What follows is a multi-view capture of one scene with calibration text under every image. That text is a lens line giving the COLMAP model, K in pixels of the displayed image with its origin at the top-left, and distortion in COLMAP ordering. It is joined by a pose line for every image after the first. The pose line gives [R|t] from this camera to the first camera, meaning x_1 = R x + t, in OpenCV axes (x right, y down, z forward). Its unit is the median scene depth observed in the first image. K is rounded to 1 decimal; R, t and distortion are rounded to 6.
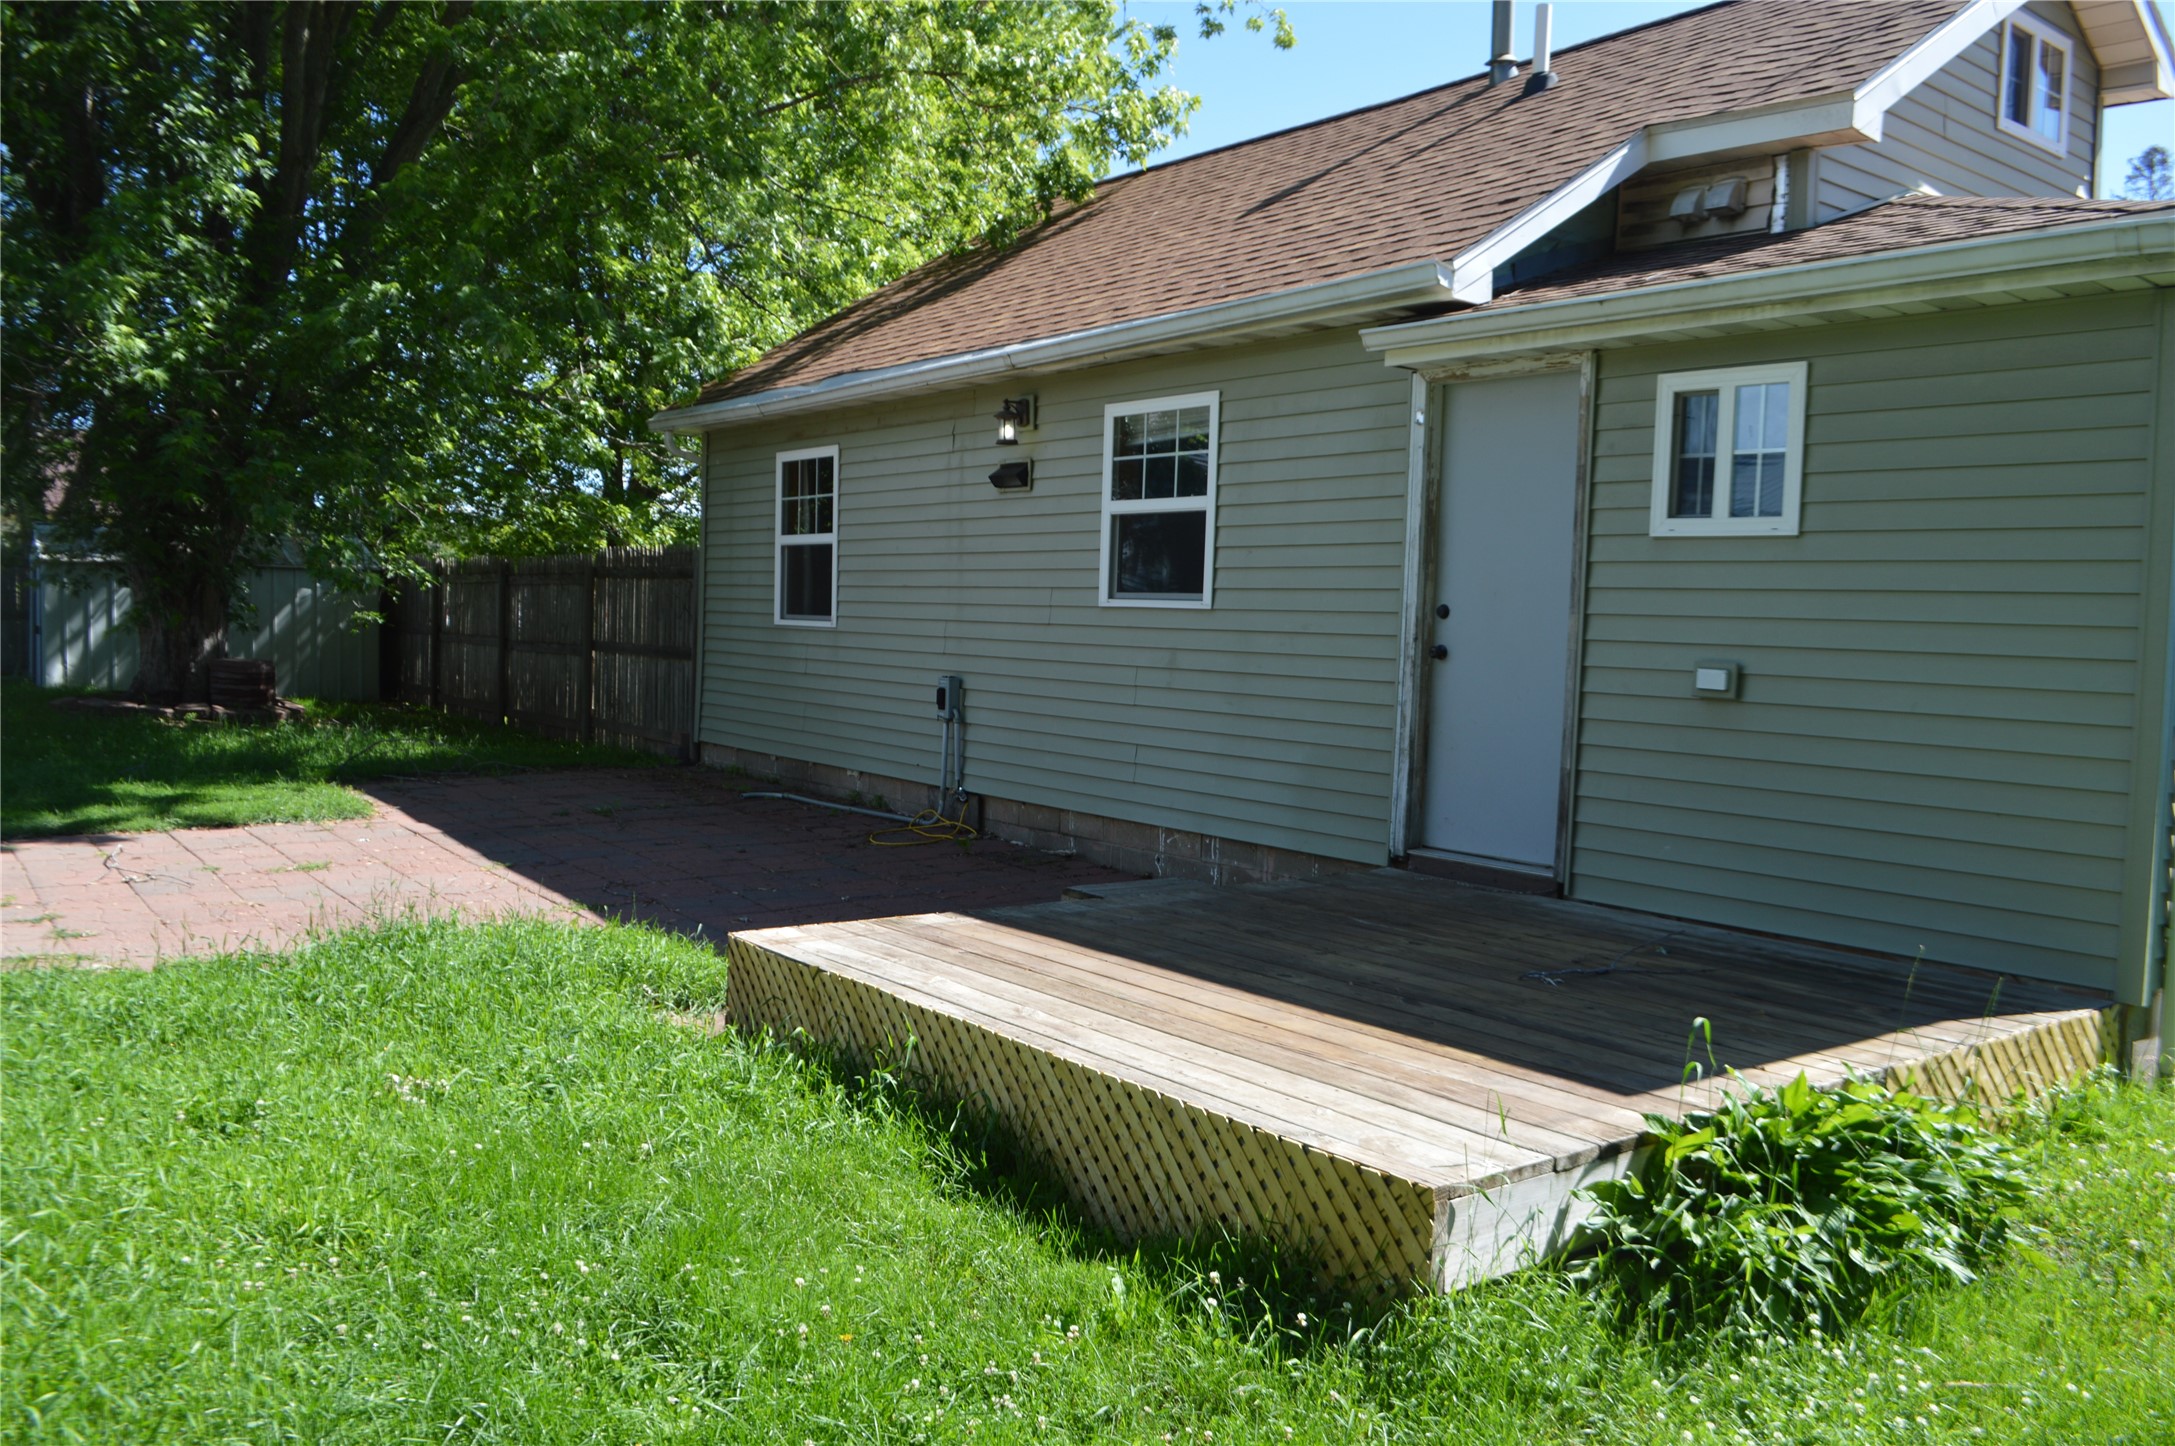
lens RADIAL K [[1739.6, 0, 1087.5], [0, 1739.6, 723.0], [0, 0, 1]] dist [-0.044660, -0.062467]
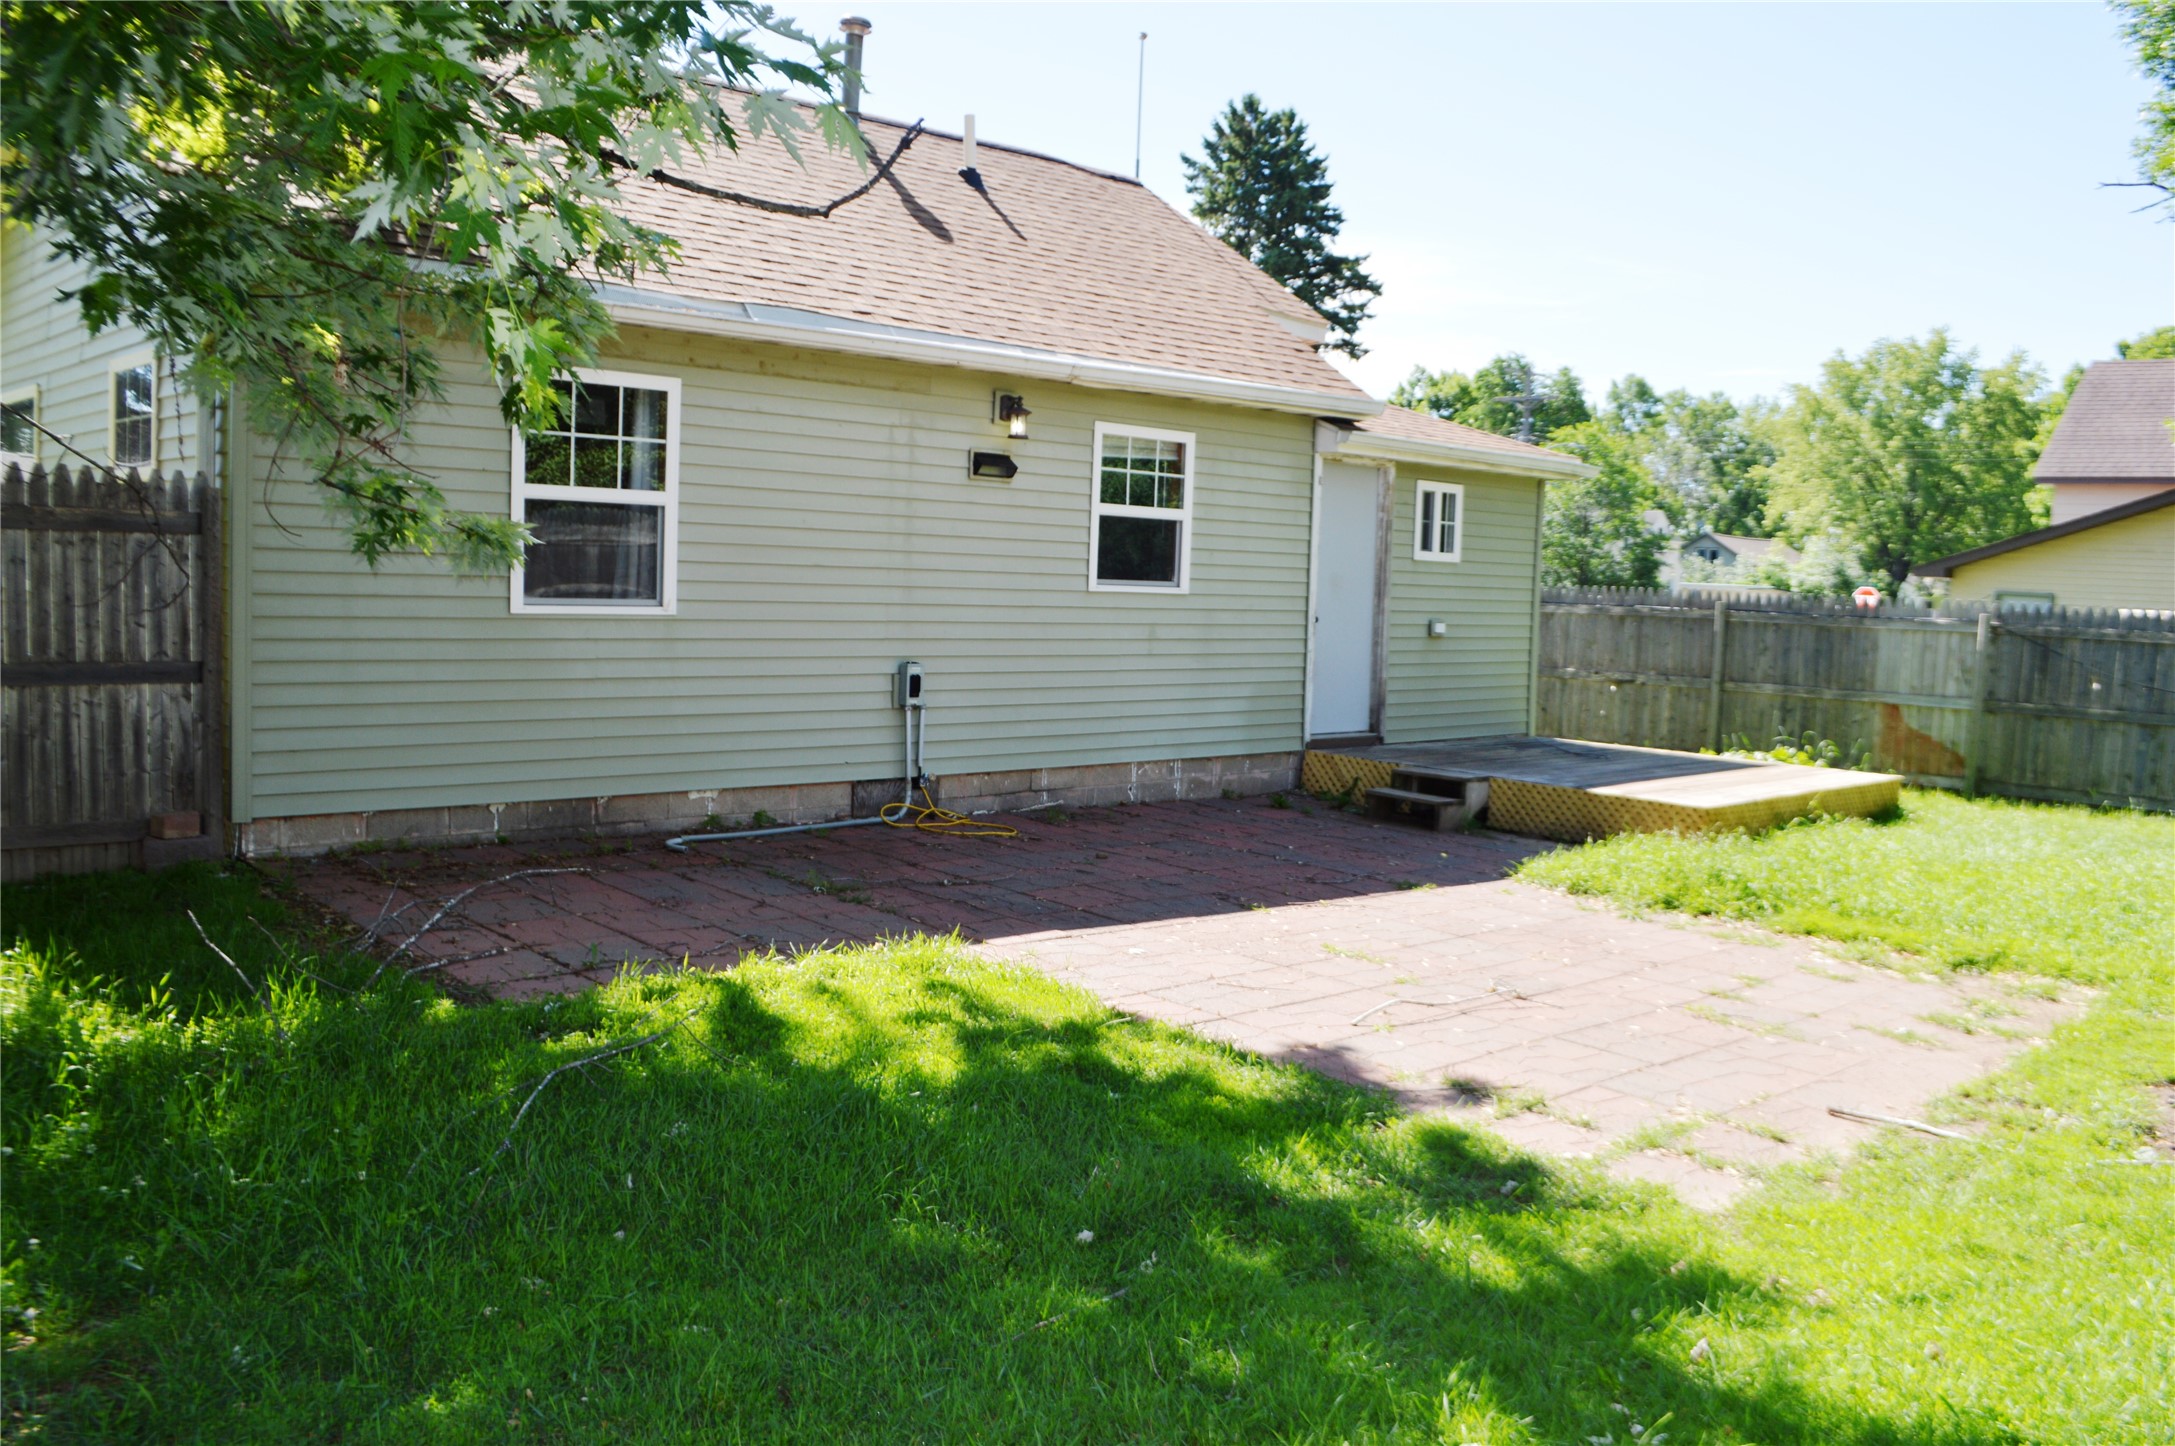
lens RADIAL K [[1739.6, 0, 1087.5], [0, 1739.6, 723.0], [0, 0, 1]] dist [-0.044660, -0.062467]
pose [[-0.114809, -0.121959, 0.985873, -1.190151], [0.018318, 0.992006, 0.124851, -0.127491], [-0.993219, 0.032394, -0.111657, 1.150092]]
